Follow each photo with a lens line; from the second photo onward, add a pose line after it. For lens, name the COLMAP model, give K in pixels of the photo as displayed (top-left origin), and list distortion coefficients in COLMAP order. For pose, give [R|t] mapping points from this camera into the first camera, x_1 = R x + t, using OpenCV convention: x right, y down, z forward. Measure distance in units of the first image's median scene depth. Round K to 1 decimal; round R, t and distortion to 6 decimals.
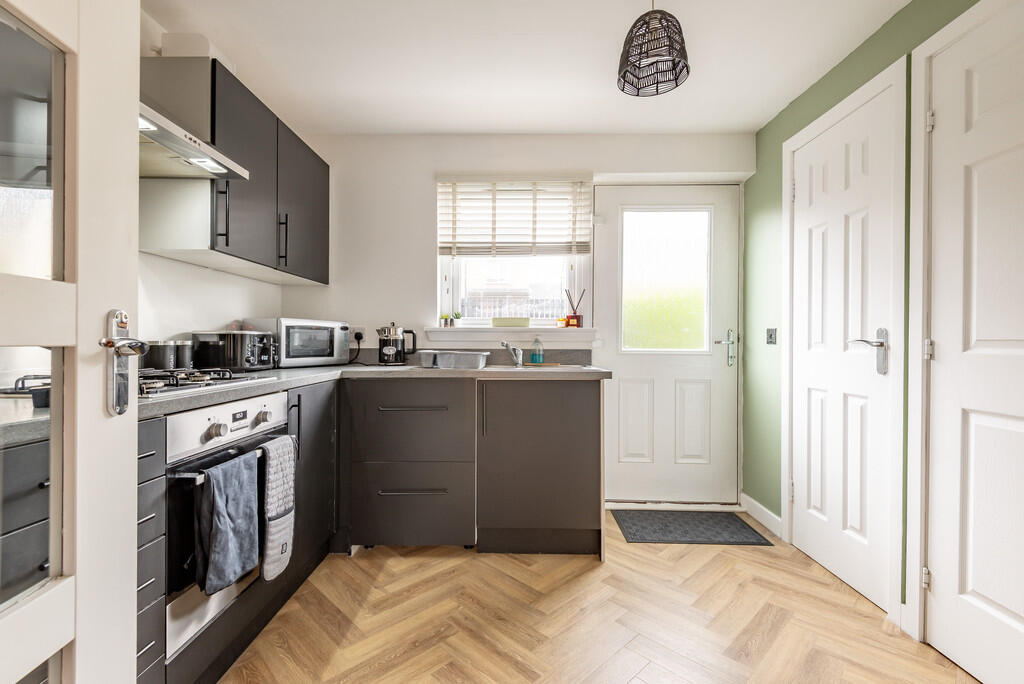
lens RADIAL K [[450.8, 0, 512.0], [0, 450.8, 342.0], [0, 0, 1]] dist [0.038374, -0.031063]
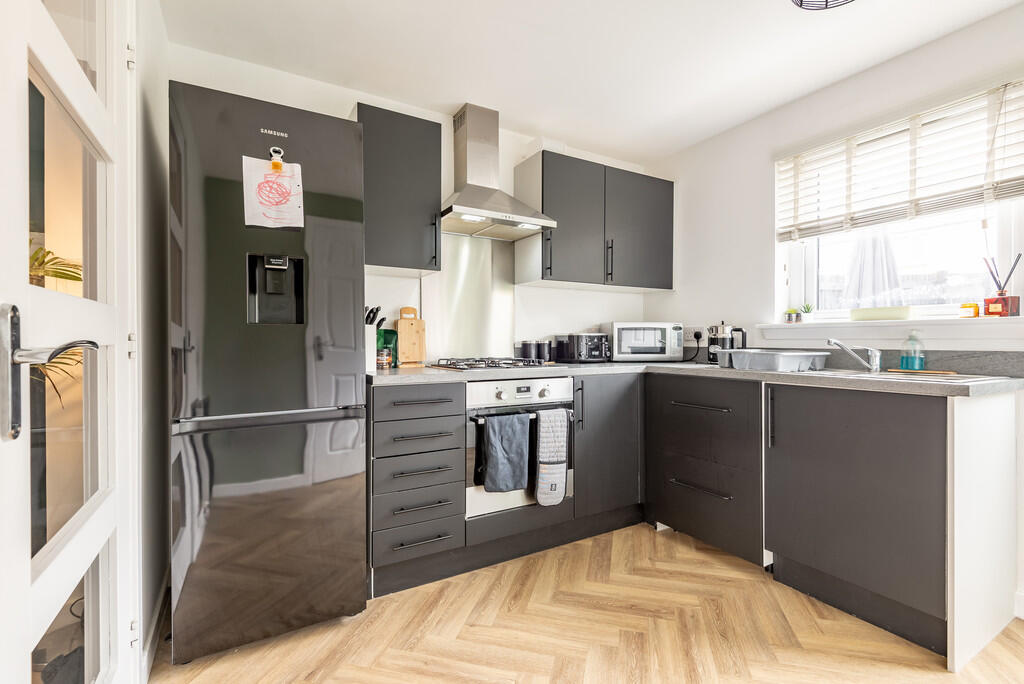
lens RADIAL K [[450.8, 0, 512.0], [0, 450.8, 342.0], [0, 0, 1]] dist [0.038374, -0.031063]
pose [[0.521296, -0.002114, -0.853373, 0.424553], [0.003551, 0.999994, -0.000308, 0.001890], [0.853369, -0.002870, 0.521300, 0.109298]]
